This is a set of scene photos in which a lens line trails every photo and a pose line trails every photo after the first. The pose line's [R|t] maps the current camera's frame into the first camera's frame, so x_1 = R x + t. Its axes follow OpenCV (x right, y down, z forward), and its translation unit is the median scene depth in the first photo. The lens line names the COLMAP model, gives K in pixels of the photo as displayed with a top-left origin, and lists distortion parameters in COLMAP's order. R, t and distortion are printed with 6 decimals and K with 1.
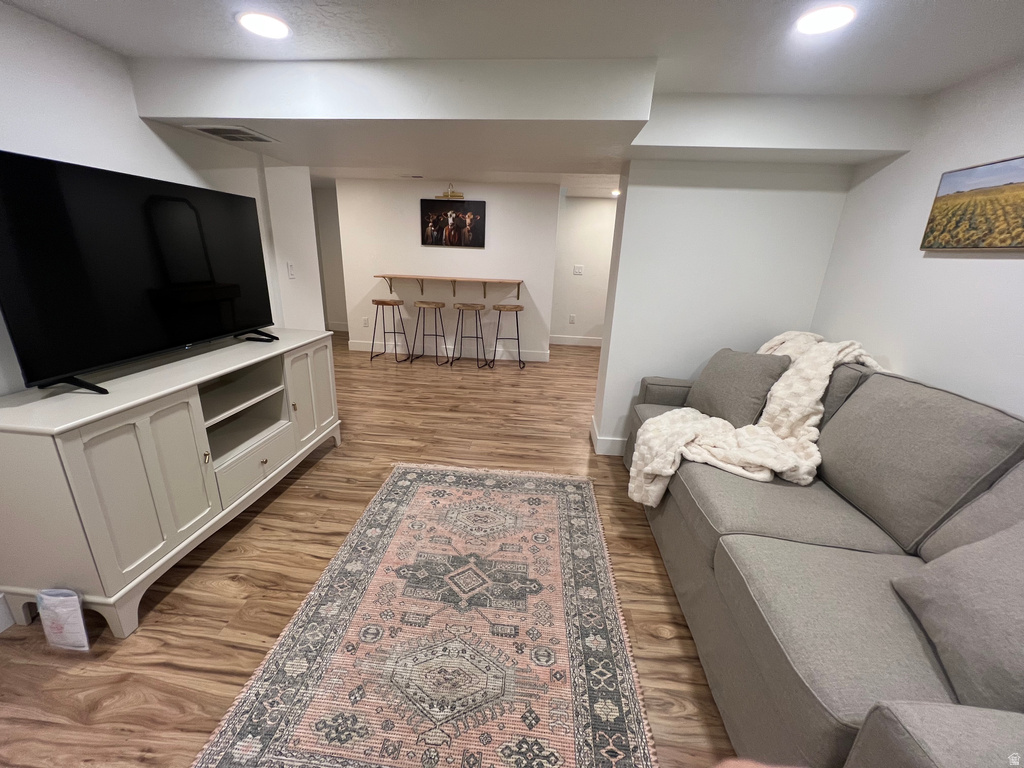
lens RADIAL K [[408.6, 0, 508.2], [0, 408.6, 384.4], [0, 0, 1]] dist [-0.001257, 0.001248]
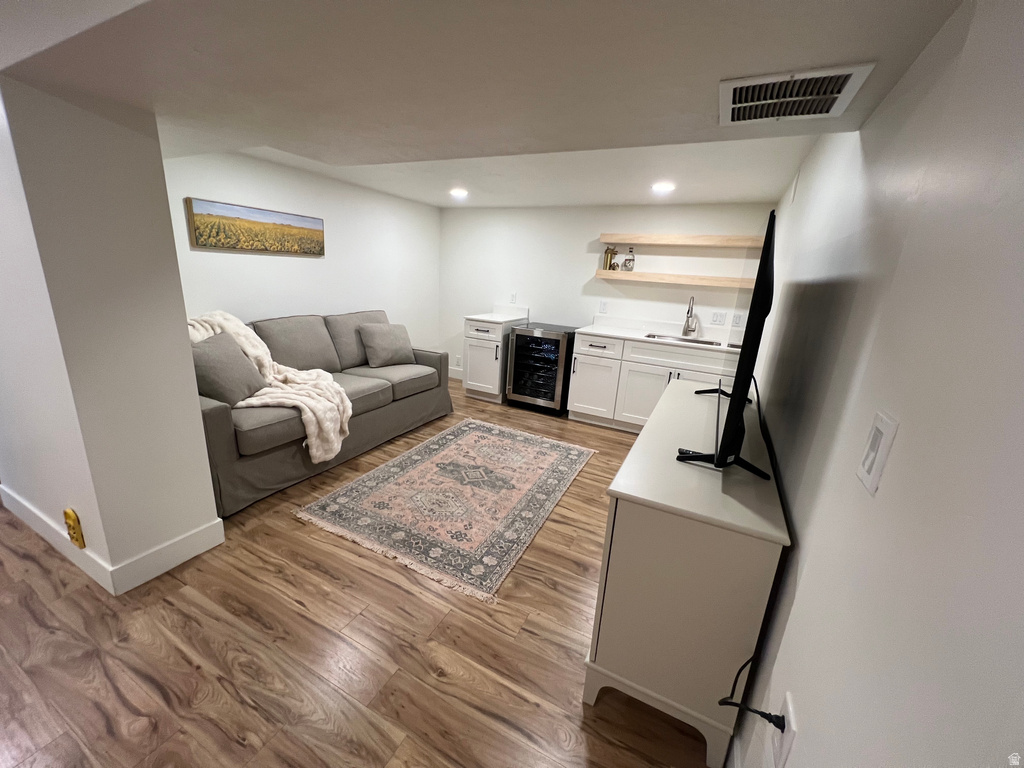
lens RADIAL K [[408.6, 0, 509.8], [0, 408.6, 383.8], [0, 0, 1]] dist [-0.001257, 0.001248]
pose [[-0.926008, -0.188060, 0.327326, -0.409339], [0.021844, 0.838934, 0.543795, -0.418231], [-0.376871, 0.510709, -0.772751, 1.189842]]
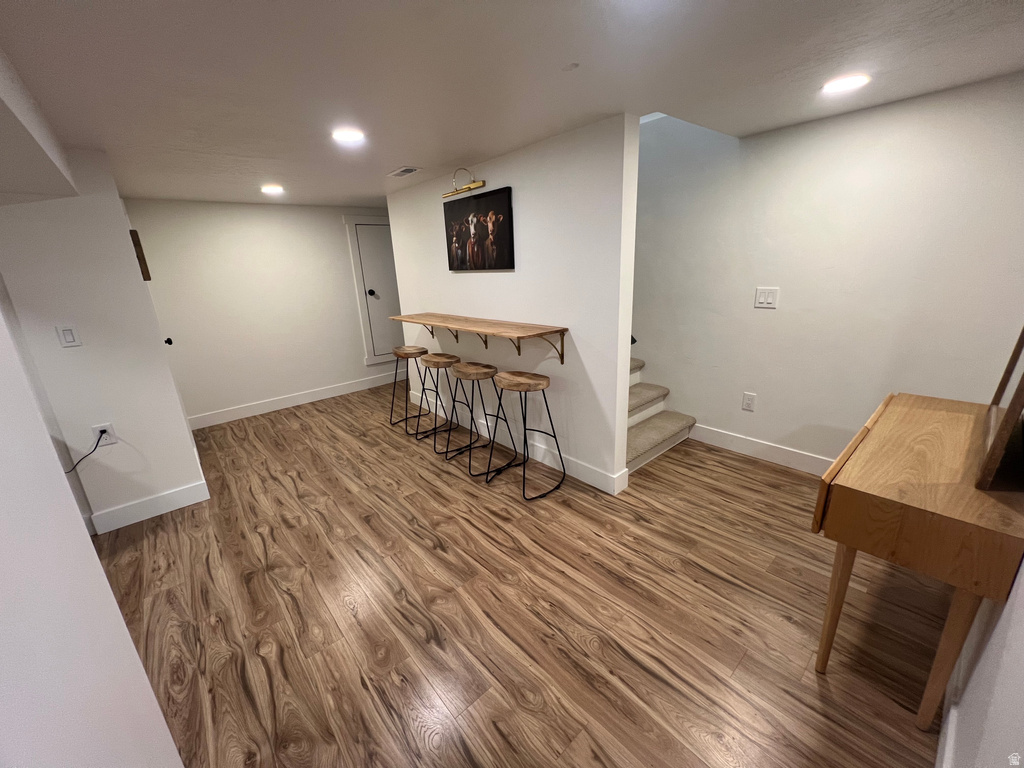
lens RADIAL K [[408.6, 0, 507.7], [0, 408.6, 384.8], [0, 0, 1]] dist [-0.001257, 0.001248]
pose [[0.718724, 0.127802, -0.683449, 0.568648], [-0.142218, 0.989201, 0.035419, -0.324160], [0.680596, 0.071743, 0.729138, 0.985246]]
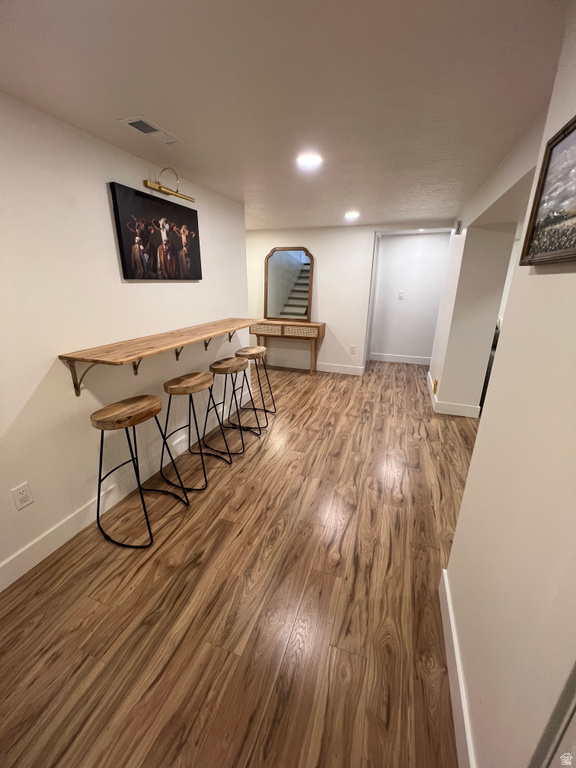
lens RADIAL K [[306.5, 0, 285.4], [0, 306.5, 382.1], [0, 0, 1]] dist [-0.001257, 0.001248]
pose [[0.252511, -0.340823, 0.905582, -0.909496], [0.303349, 0.916612, 0.260389, -0.445210], [-0.918813, 0.208956, 0.334842, 1.212674]]
